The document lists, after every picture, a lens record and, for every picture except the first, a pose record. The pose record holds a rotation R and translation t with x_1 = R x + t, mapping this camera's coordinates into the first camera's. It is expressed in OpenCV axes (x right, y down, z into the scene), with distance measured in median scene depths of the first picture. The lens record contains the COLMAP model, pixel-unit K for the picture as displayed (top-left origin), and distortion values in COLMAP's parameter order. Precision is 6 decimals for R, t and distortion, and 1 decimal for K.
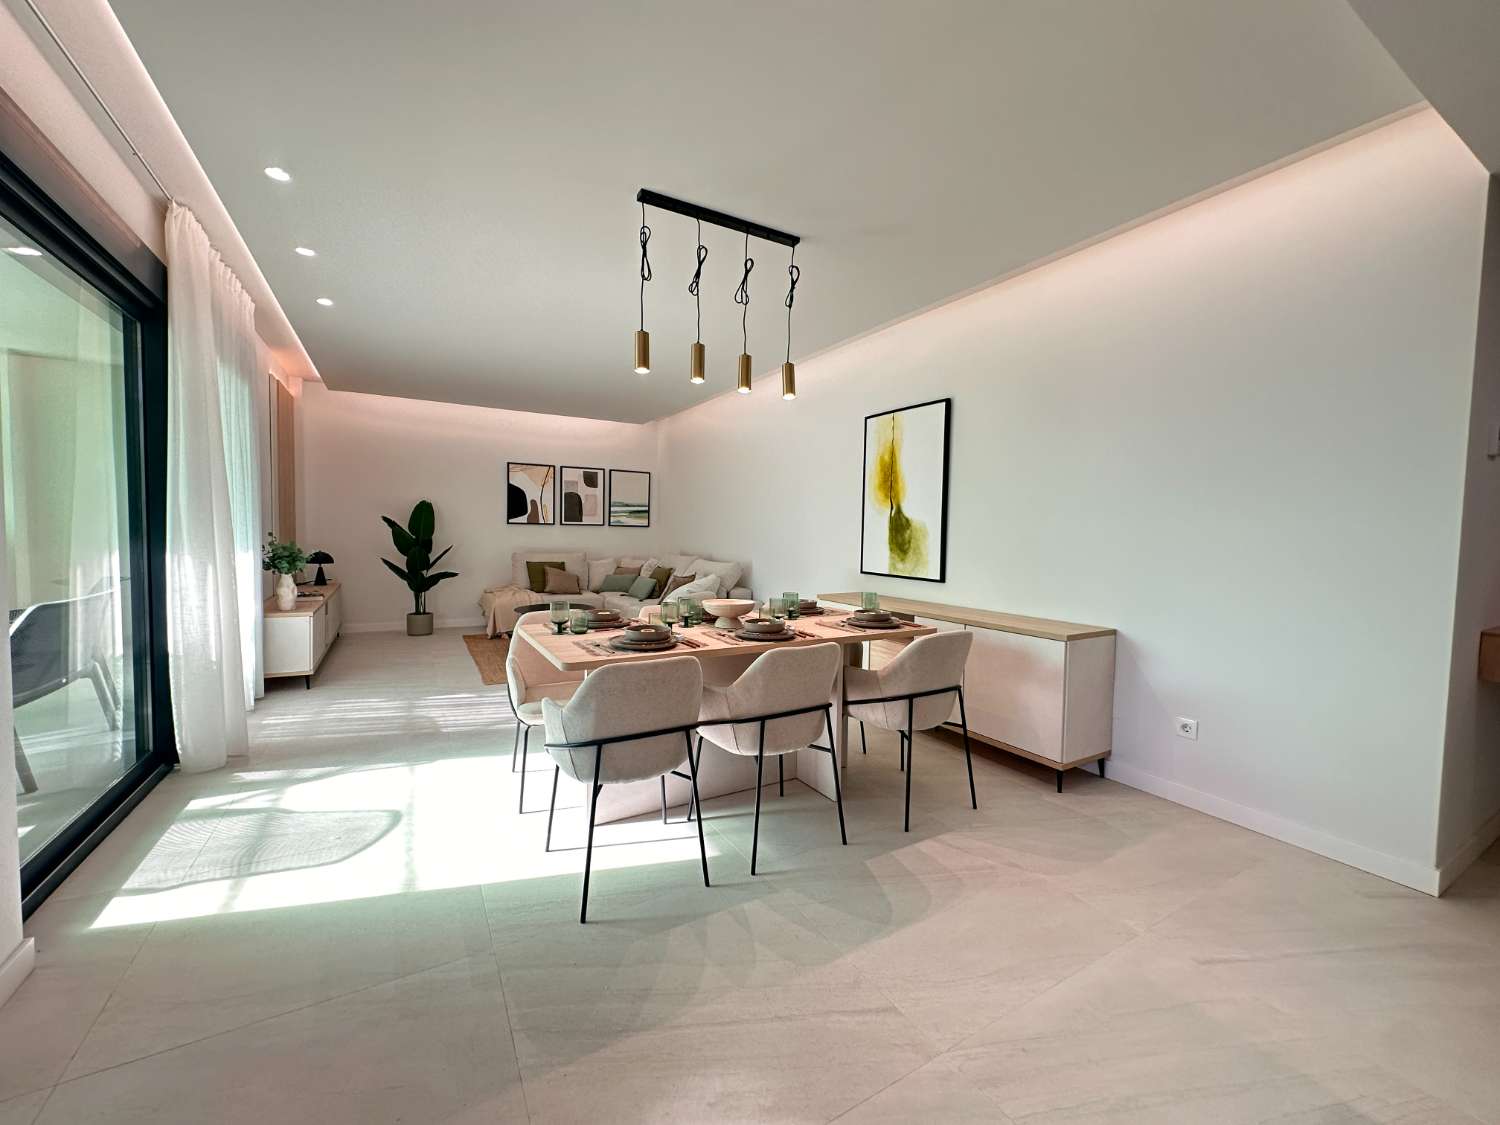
lens RADIAL K [[593.7, 0, 752.9], [0, 593.7, 558.3], [0, 0, 1]] dist [-0.001059, 0.000327]
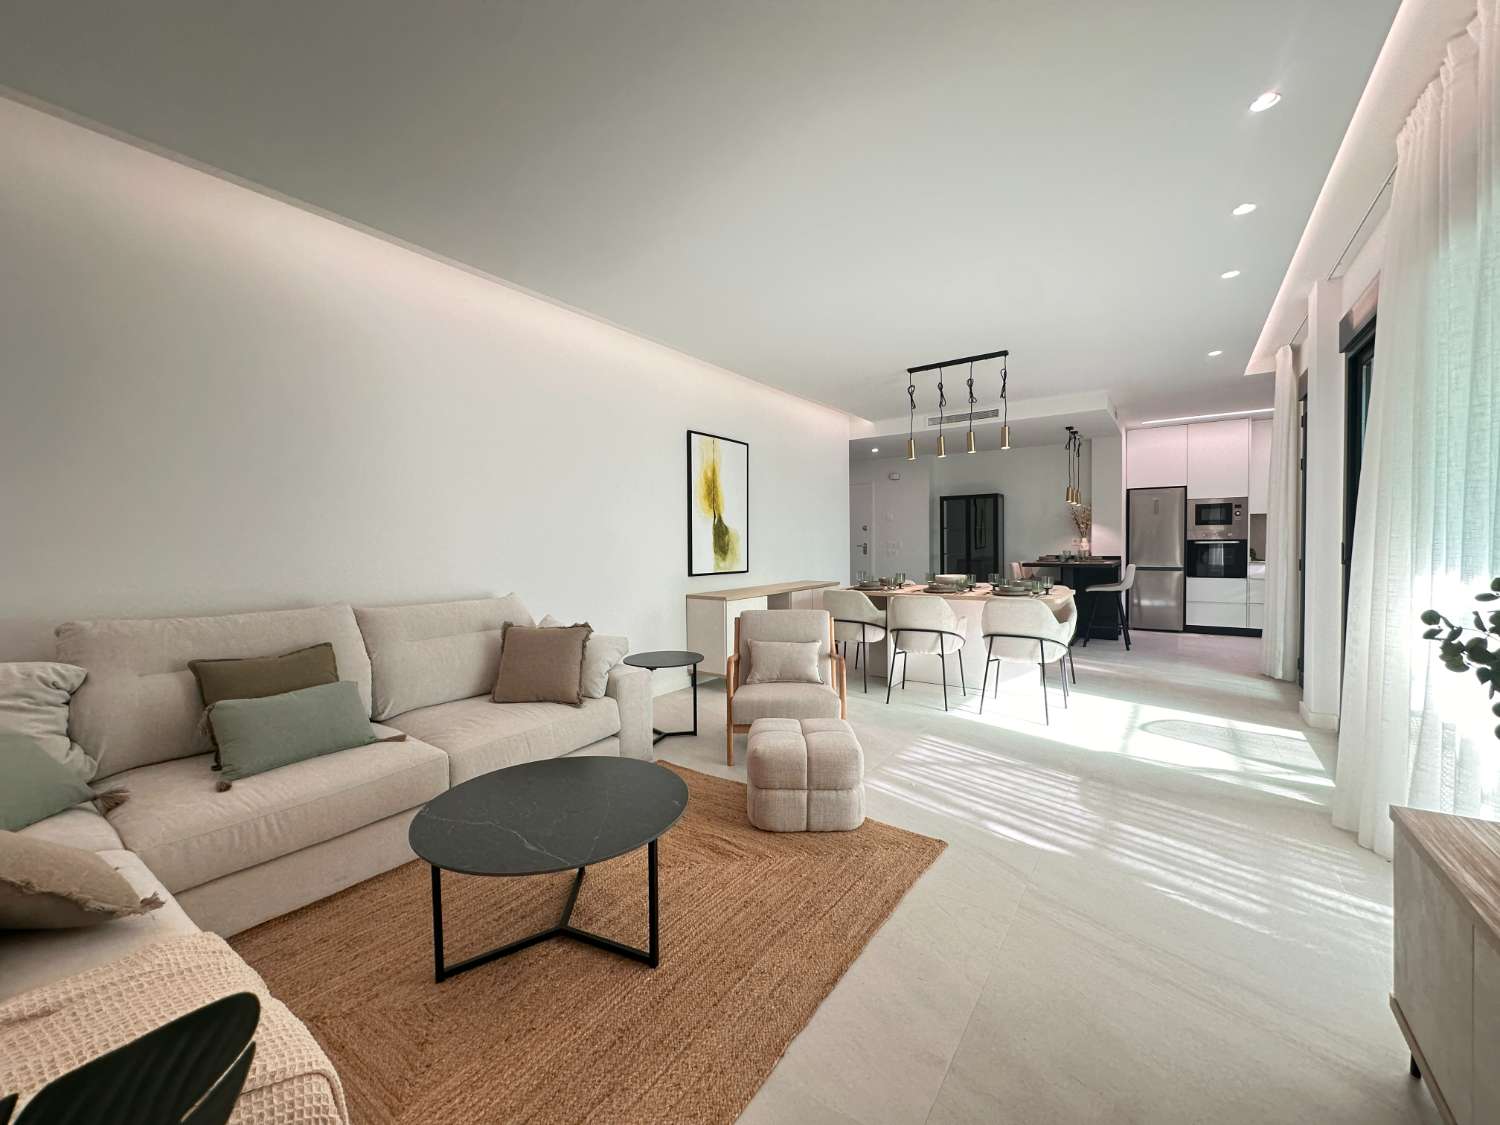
lens RADIAL K [[593.7, 0, 744.0], [0, 593.7, 565.1], [0, 0, 1]] dist [-0.001059, 0.000327]
pose [[-0.404095, -0.048679, 0.913421, -0.792831], [0.043951, 0.996396, 0.072545, -0.065058], [-0.913660, 0.069461, -0.400500, 1.280617]]
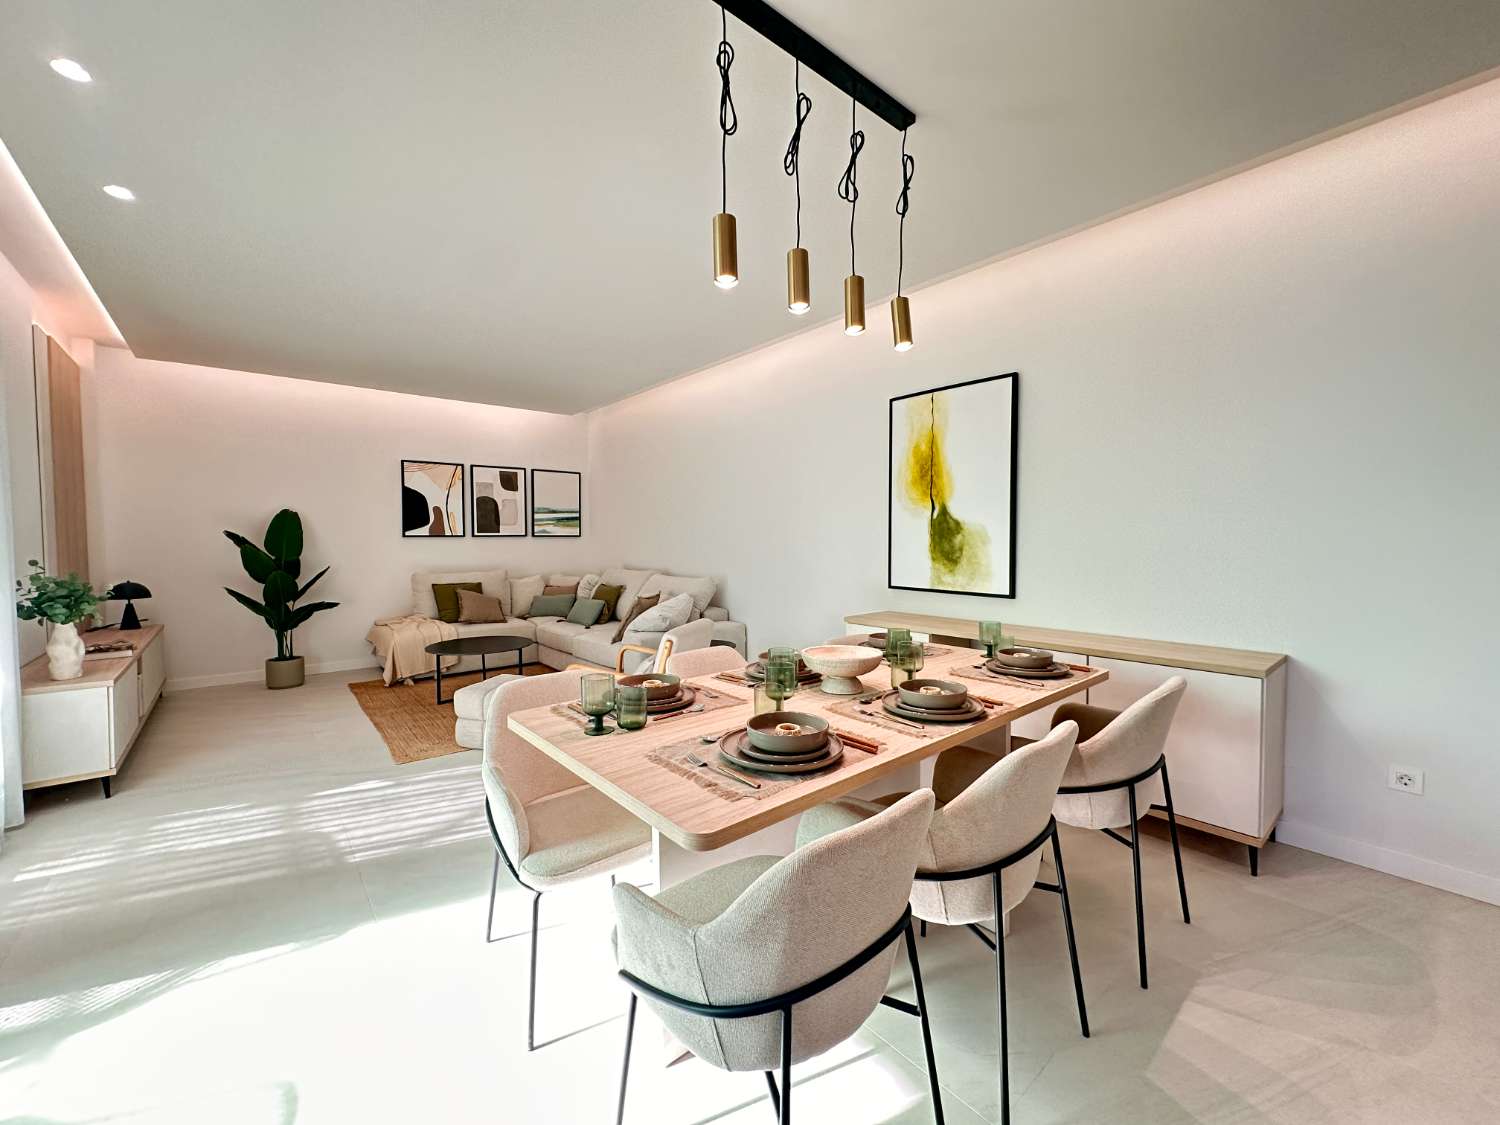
lens RADIAL K [[593.7, 0, 750.5], [0, 593.7, 559.5], [0, 0, 1]] dist [-0.001059, 0.000327]
pose [[0.984823, -0.029178, 0.171093, -0.140863], [0.030289, 0.999534, -0.003885, -0.016533], [-0.170900, 0.009008, 0.985247, 0.209454]]
